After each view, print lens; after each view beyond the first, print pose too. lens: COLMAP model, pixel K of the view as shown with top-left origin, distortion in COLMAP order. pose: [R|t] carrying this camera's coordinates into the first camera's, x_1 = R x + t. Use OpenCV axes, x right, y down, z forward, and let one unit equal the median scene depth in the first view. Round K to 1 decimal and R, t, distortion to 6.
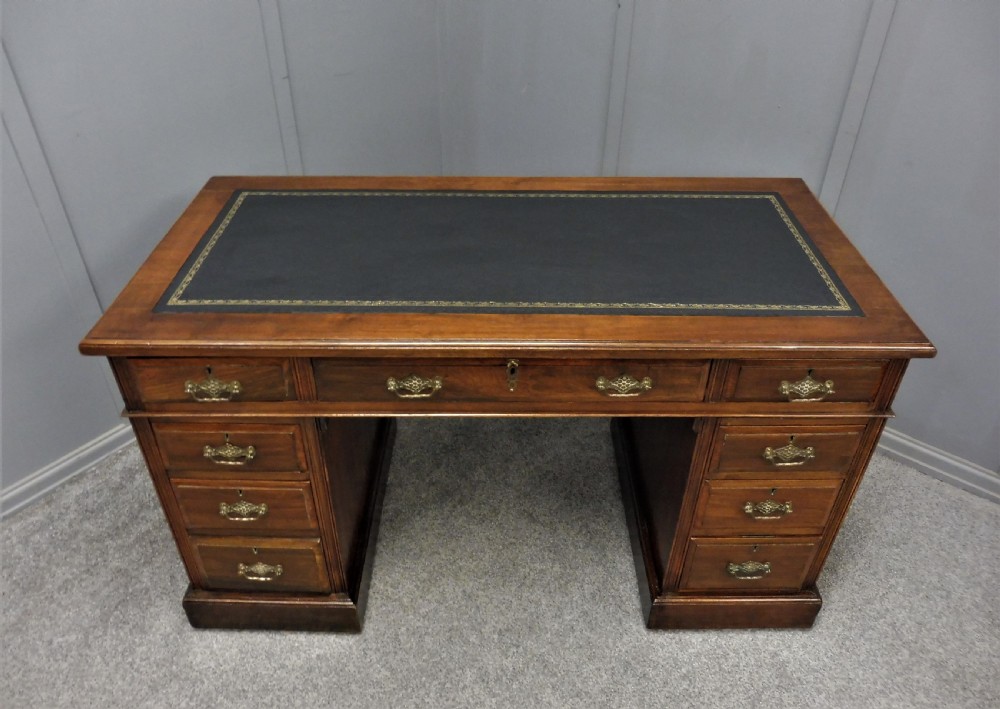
lens RADIAL K [[749.2, 0, 500.4], [0, 749.2, 338.0], [0, 0, 1]] dist [-0.035244, -0.004601]
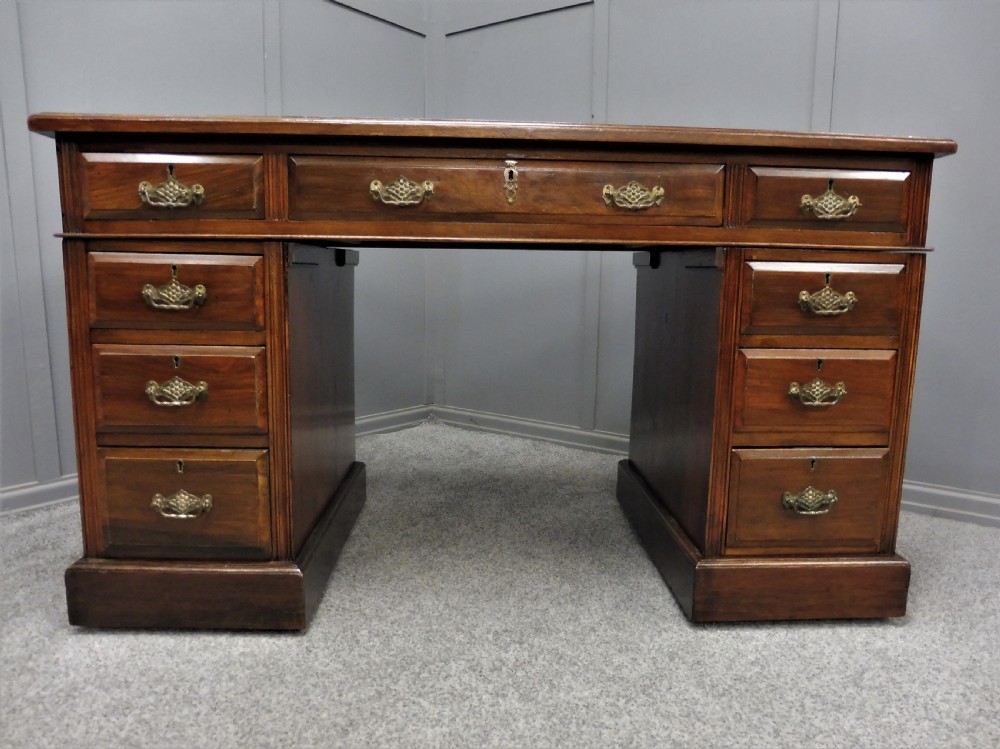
lens RADIAL K [[761.6, 0, 512.3], [0, 761.6, 380.7], [0, 0, 1]] dist [-0.040596, 0.010827]
pose [[0.998669, -0.002411, 0.051526, -0.022831], [0.025468, 0.891707, -0.451896, 0.521374], [-0.044856, 0.452606, 0.890582, 0.223351]]
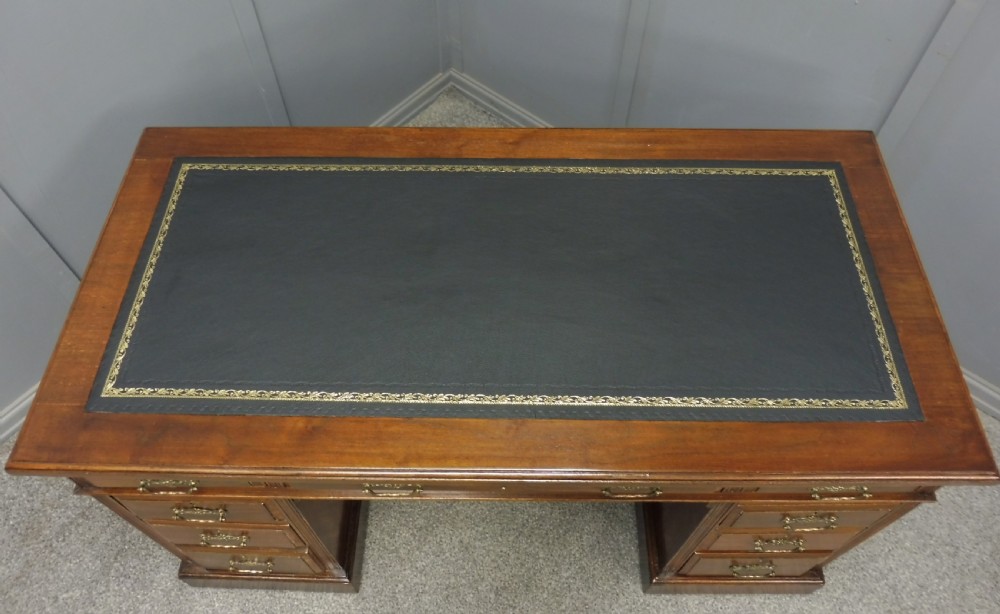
lens RADIAL K [[758.7, 0, 497.6], [0, 758.7, 245.2], [0, 0, 1]] dist [-0.035694, -0.002338]
pose [[0.999698, 0.007106, -0.023530, 0.021636], [0.000811, 0.947237, 0.320533, -0.378196], [0.024566, -0.320456, 0.946945, 0.192568]]
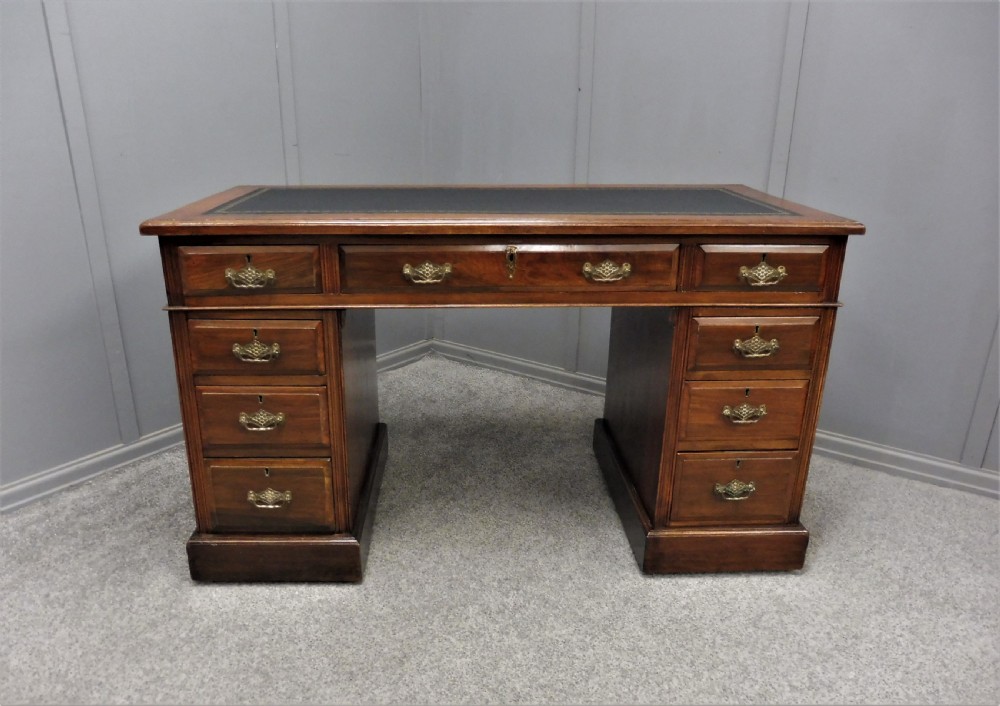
lens RADIAL K [[774.2, 0, 484.6], [0, 774.2, 389.6], [0, 0, 1]] dist [-0.000546, -0.087600]
pose [[0.999271, -0.015701, 0.034788, -0.054068], [0.024216, 0.965332, -0.259898, 0.424613], [-0.029502, 0.260551, 0.965009, -0.083182]]
